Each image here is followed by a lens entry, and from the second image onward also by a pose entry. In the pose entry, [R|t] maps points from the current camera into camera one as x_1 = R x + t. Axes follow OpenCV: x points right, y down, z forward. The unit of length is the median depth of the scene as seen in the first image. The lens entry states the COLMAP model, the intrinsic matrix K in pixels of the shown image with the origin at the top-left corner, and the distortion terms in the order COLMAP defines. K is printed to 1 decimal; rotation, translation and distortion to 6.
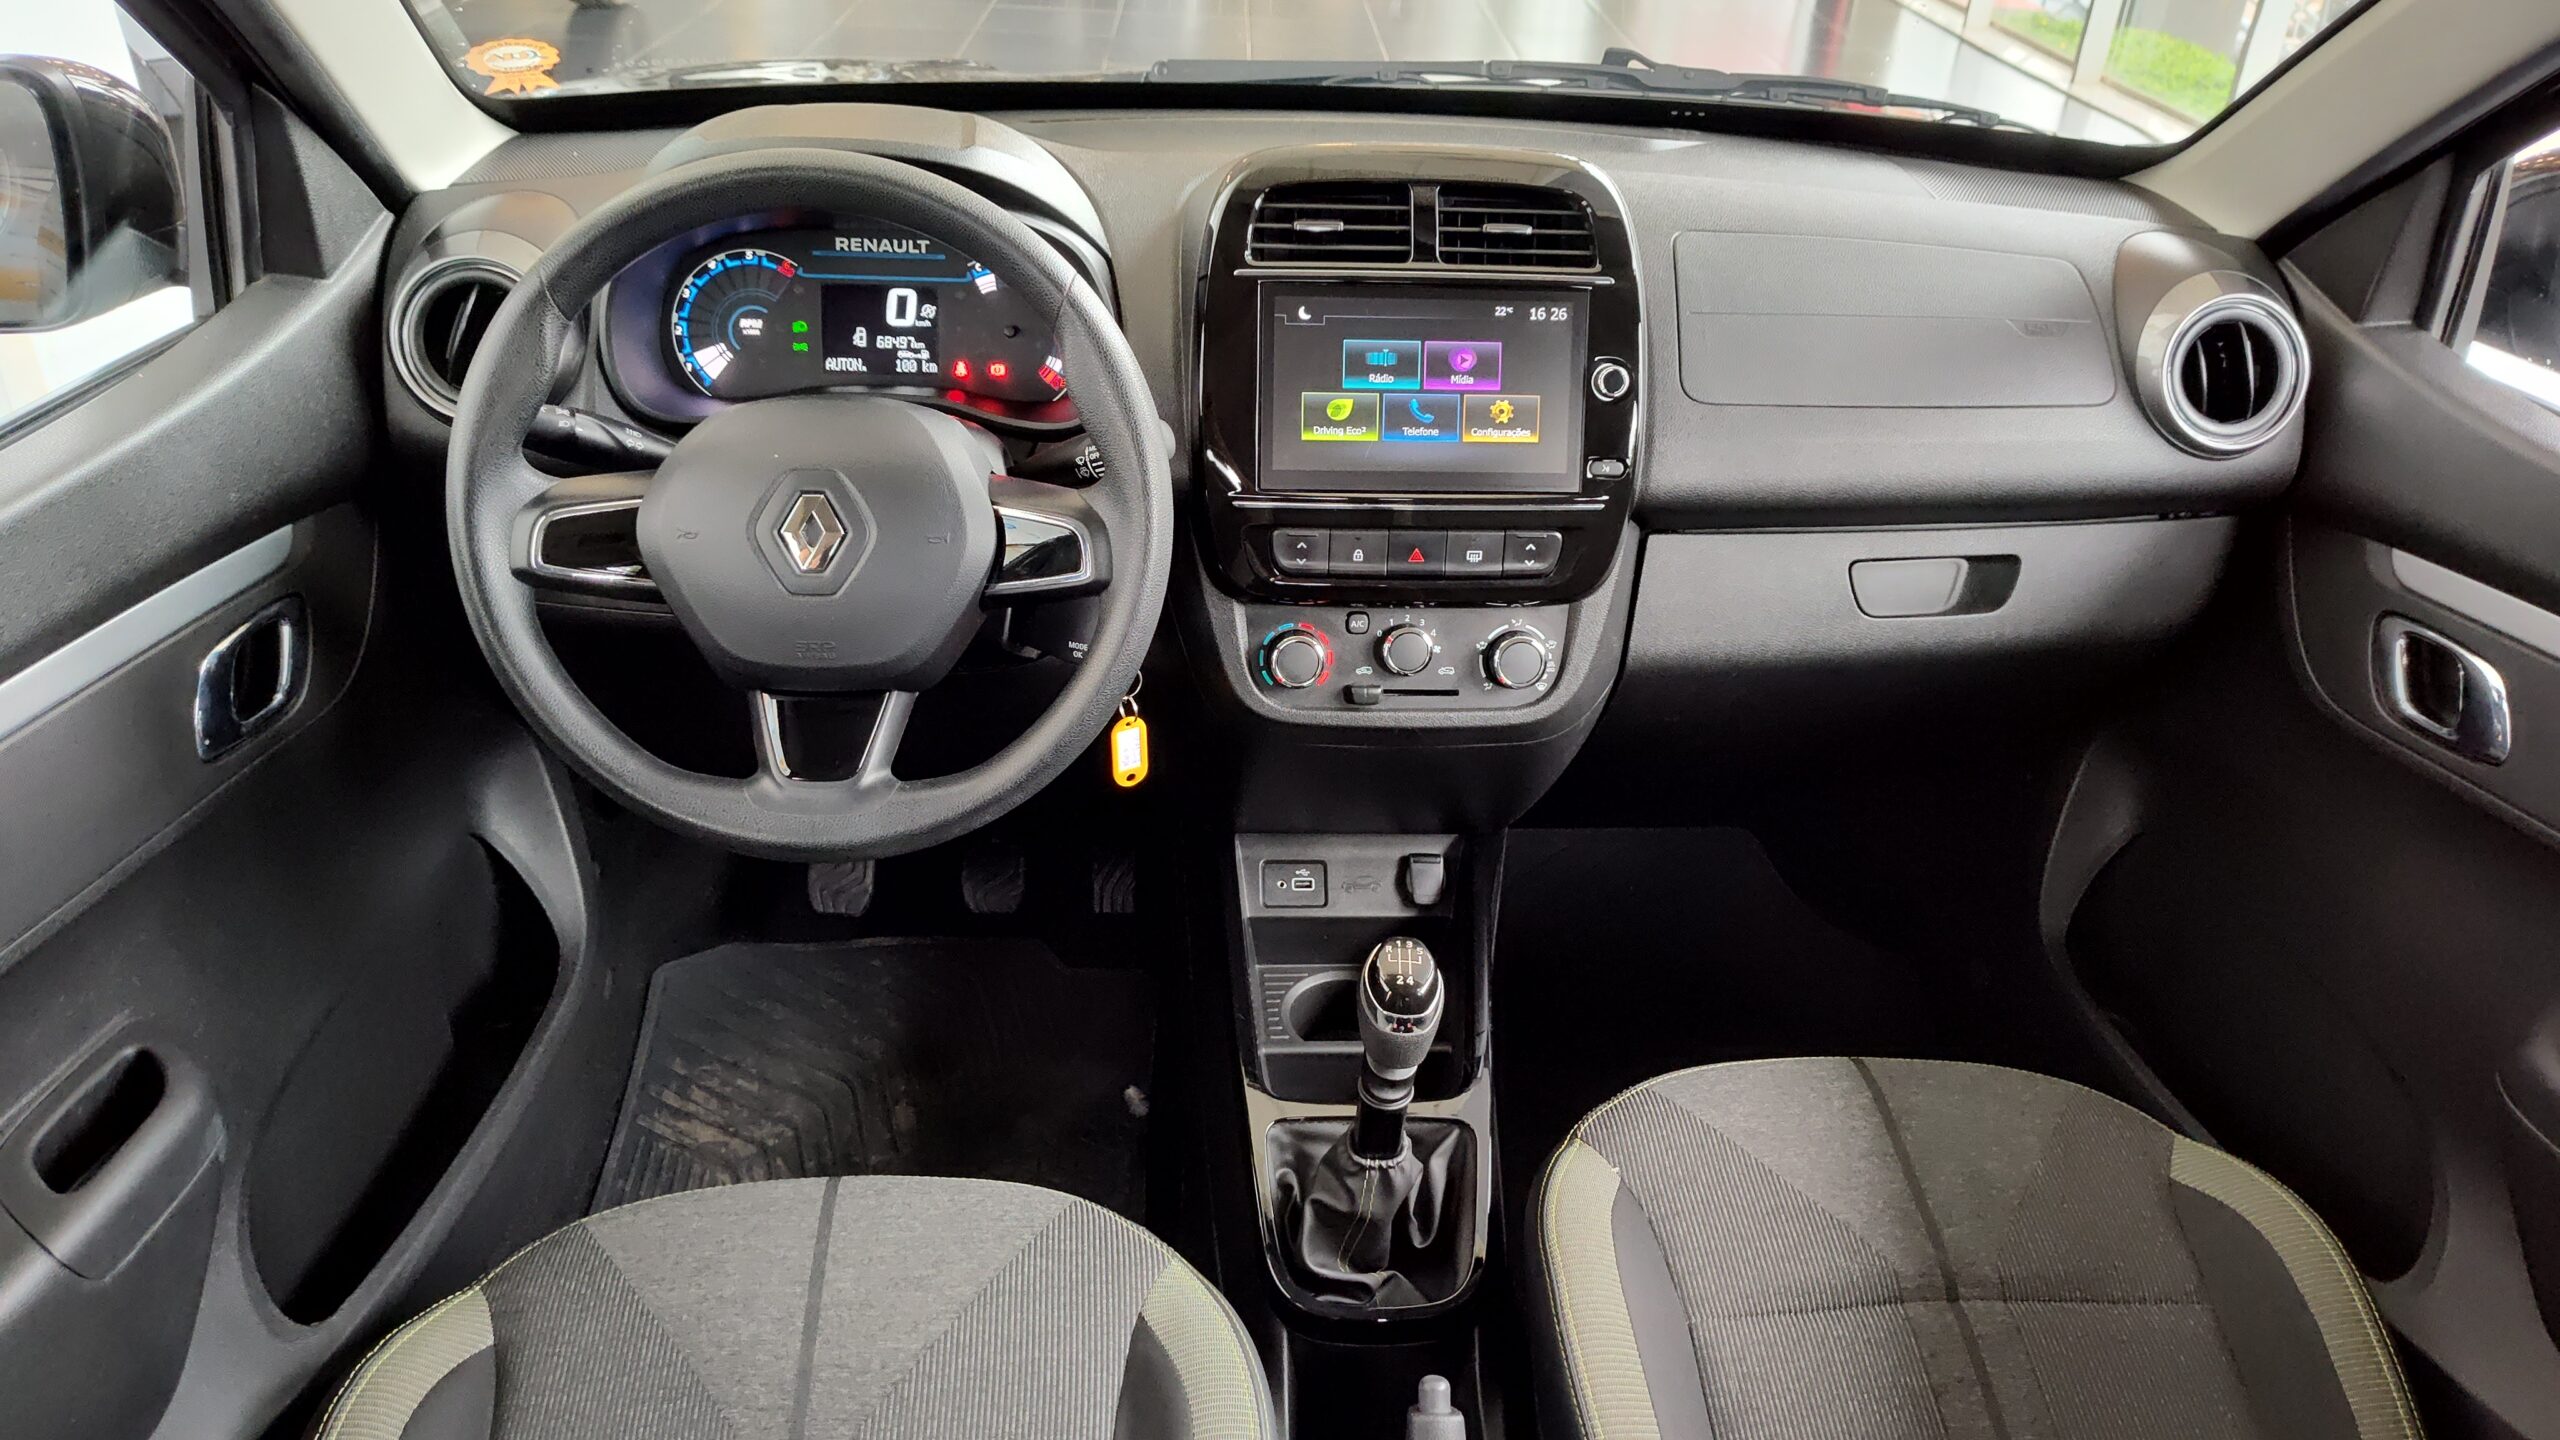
lens RADIAL K [[1737.0, 0, 1280.0], [0, 1737.0, 720.0], [0, 0, 1]] dist [0.033630, -0.052433]
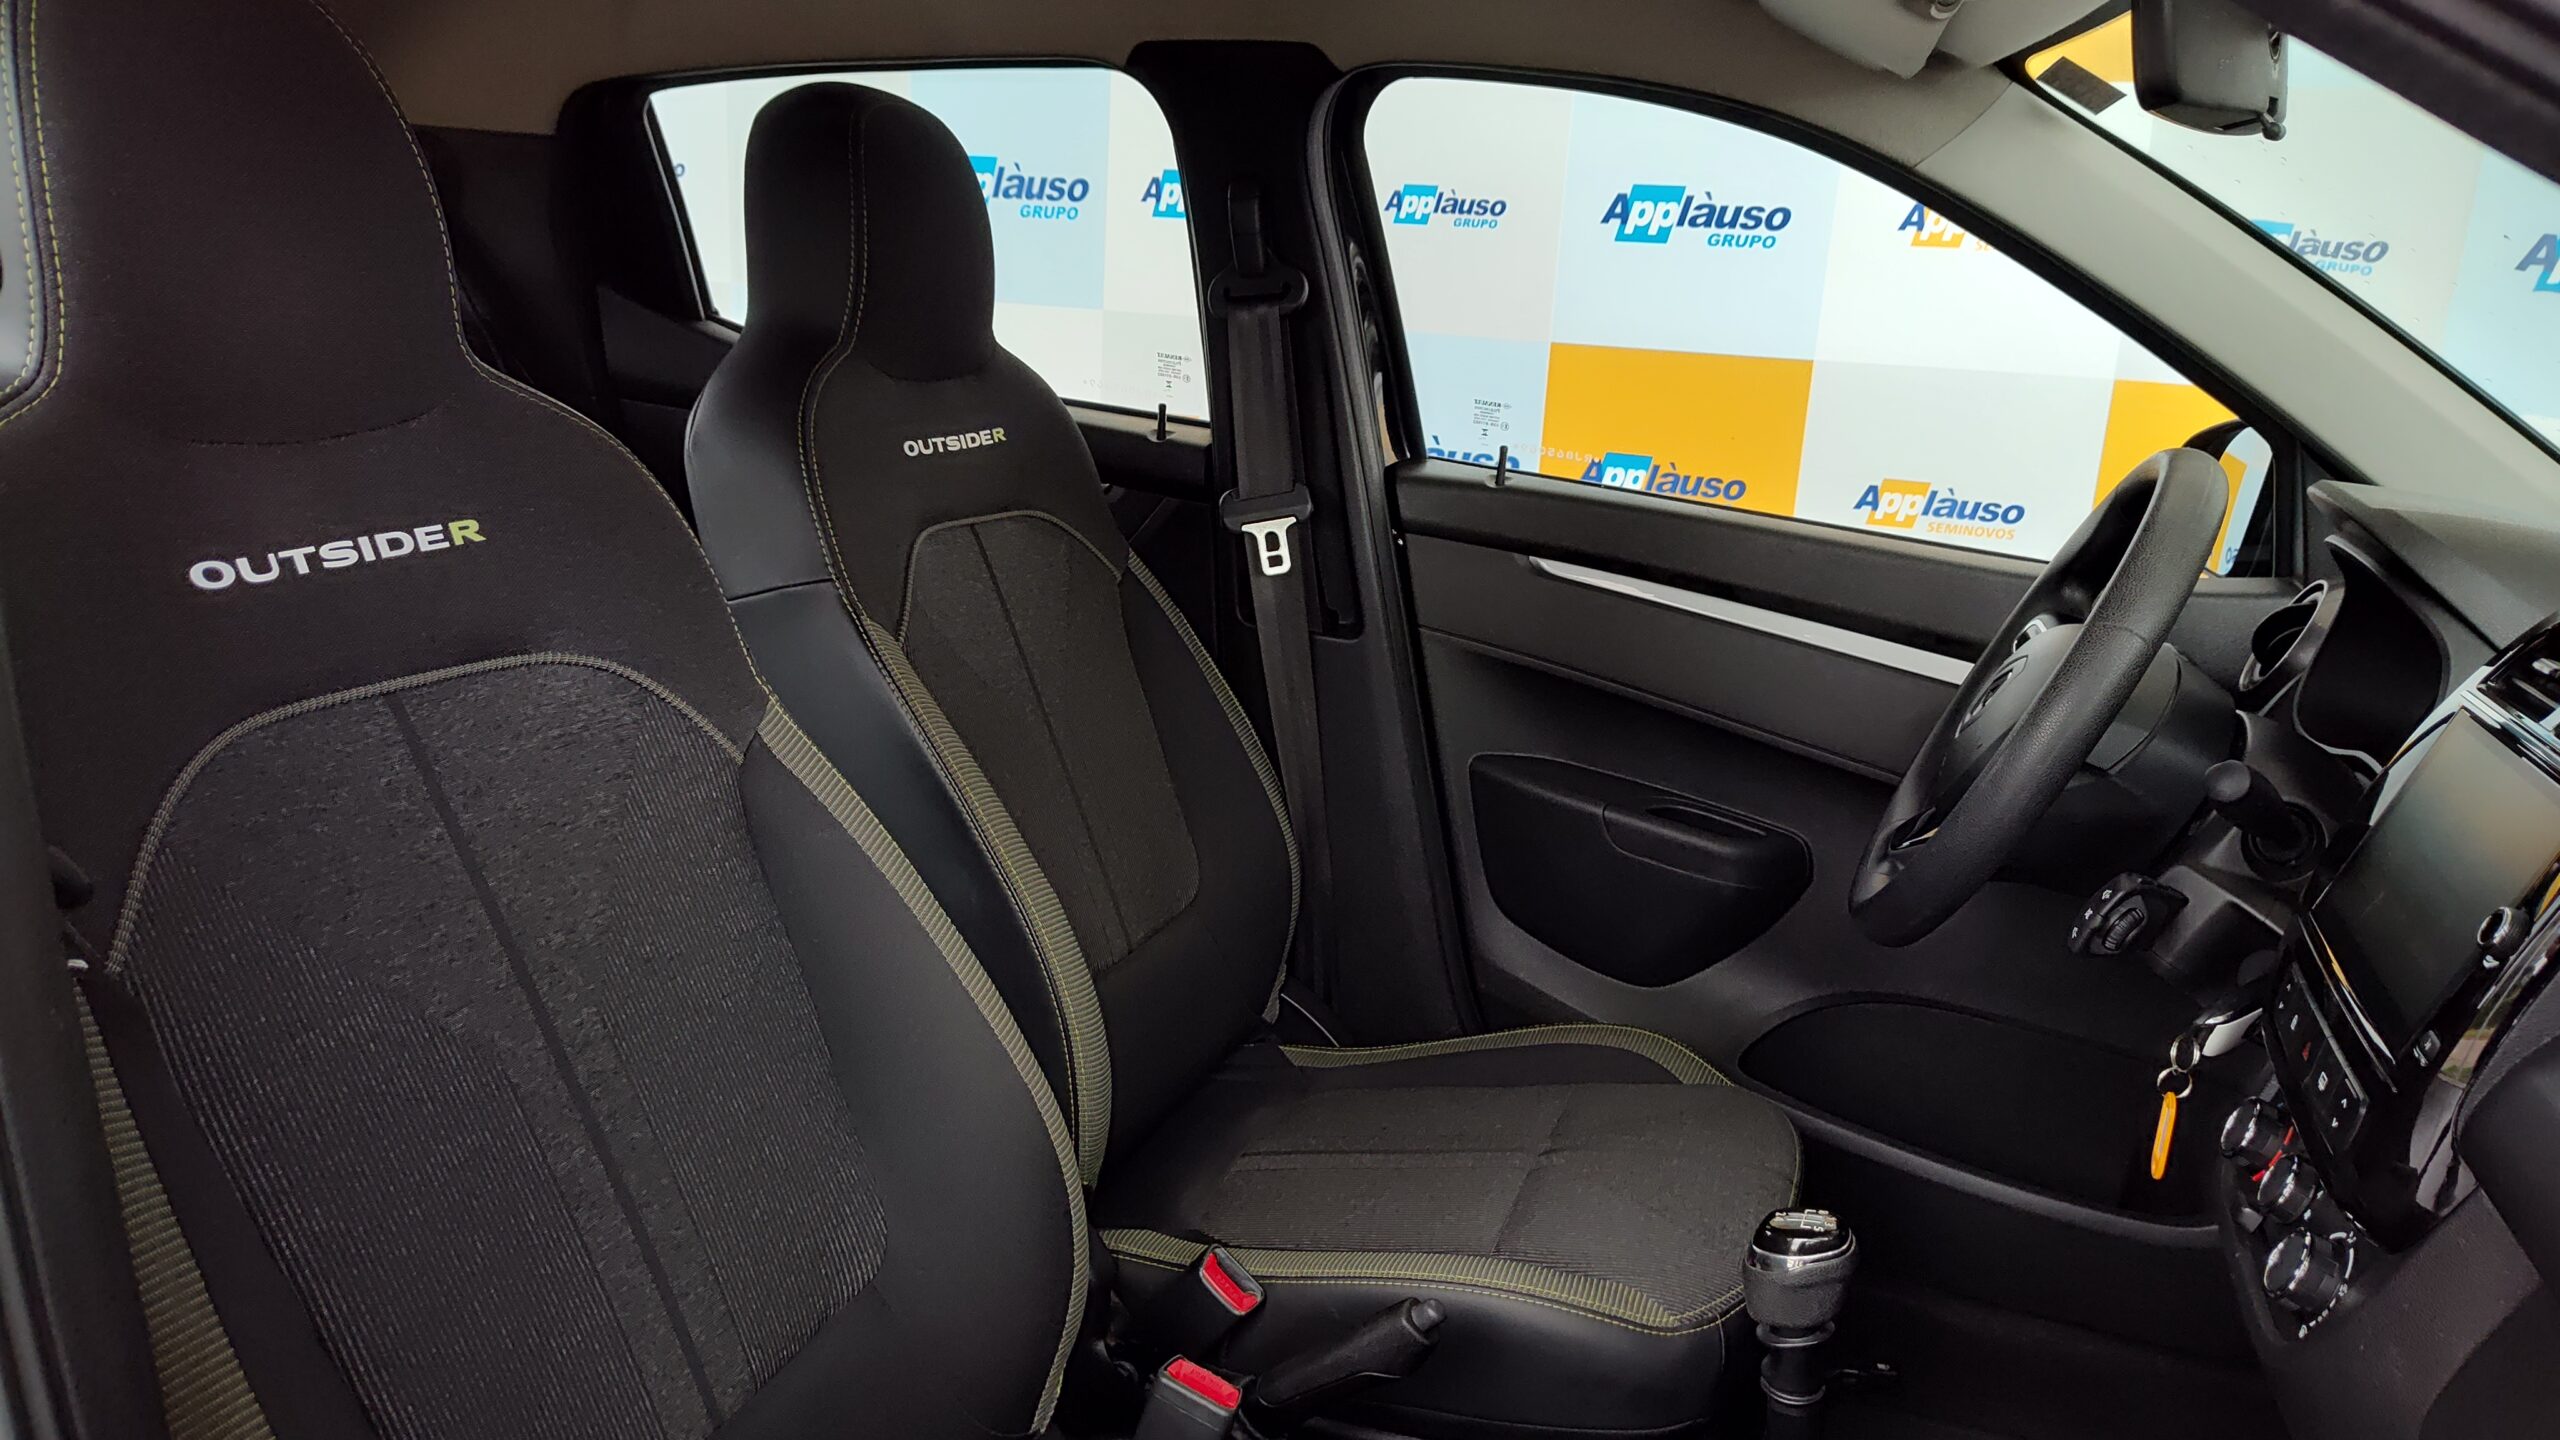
lens RADIAL K [[1708.0, 0, 1275.4], [0, 1708.0, 745.2], [0, 0, 1]] dist [0.074811, -0.185234]
pose [[-0.398625, 0.177061, -0.899860, 0.863993], [-0.543582, 0.744649, 0.387320, -0.227143], [0.738659, 0.643542, -0.200589, 0.708525]]
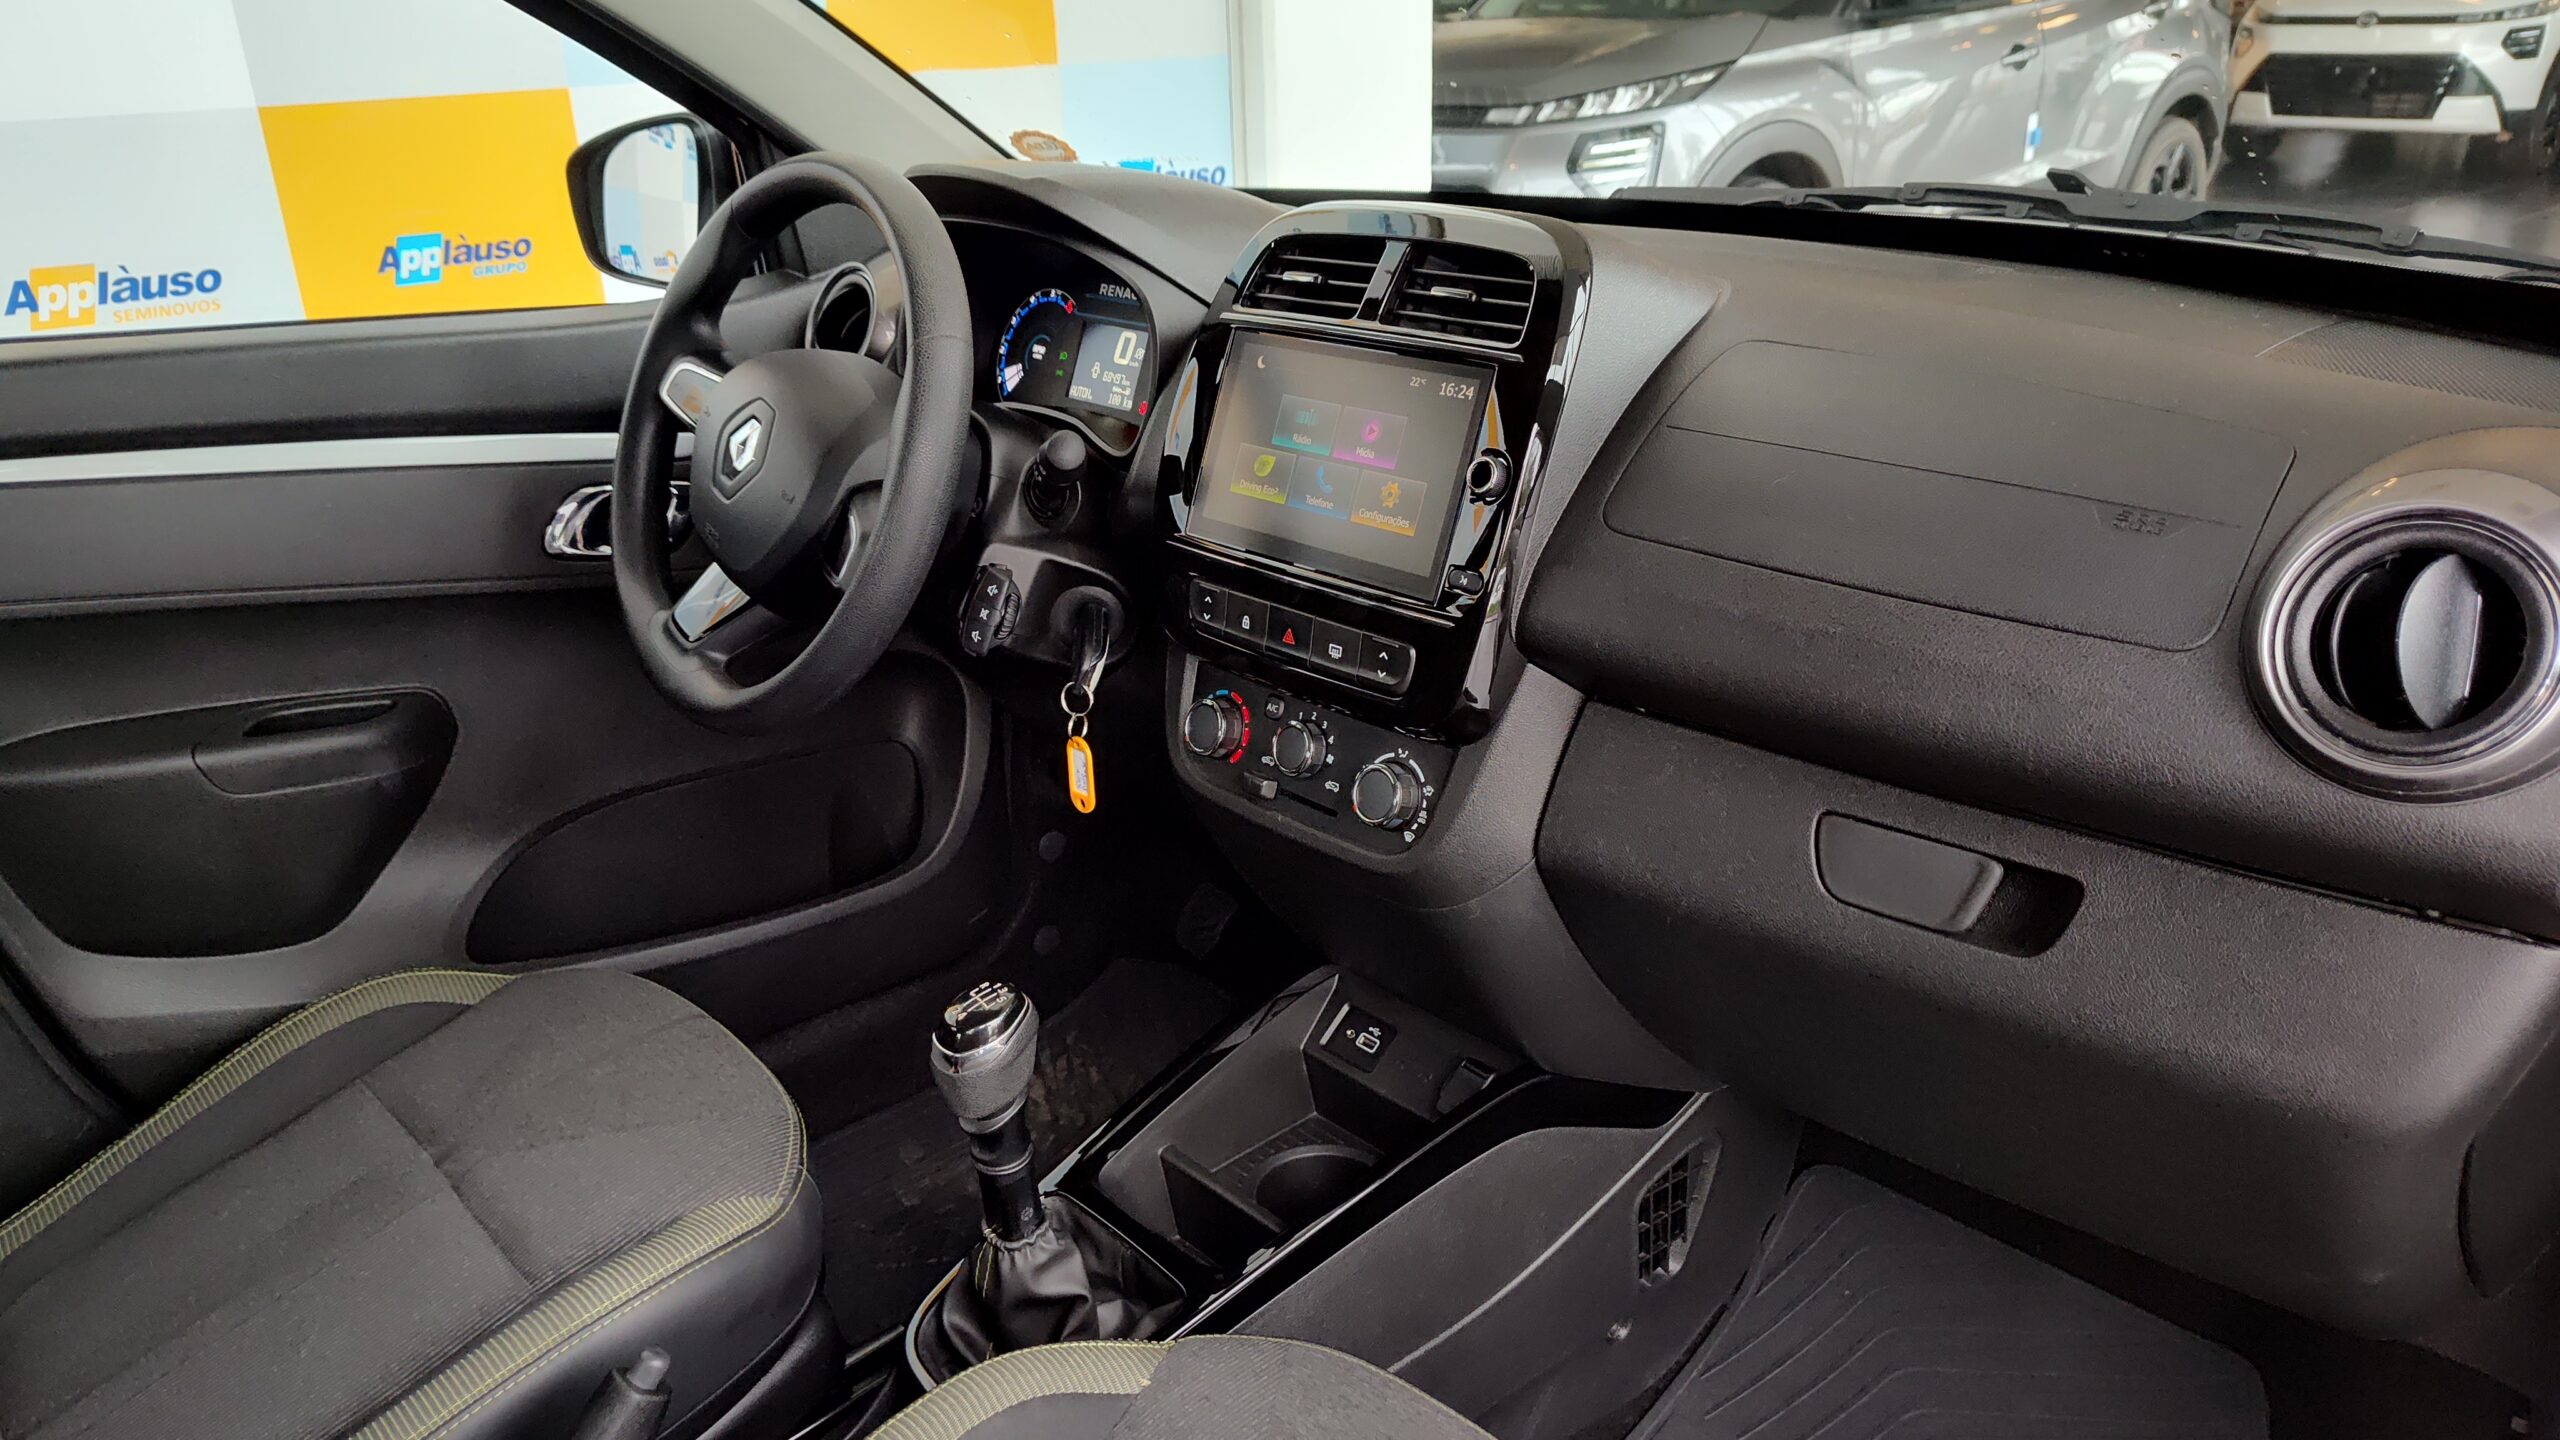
lens RADIAL K [[1737.0, 0, 1280.0], [0, 1737.0, 720.0], [0, 0, 1]] dist [0.033630, -0.052433]
pose [[0.635365, 0.236262, -0.735182, 0.721500], [-0.353545, 0.935405, -0.004936, -0.046399], [0.686526, 0.263056, 0.677852, 0.386673]]
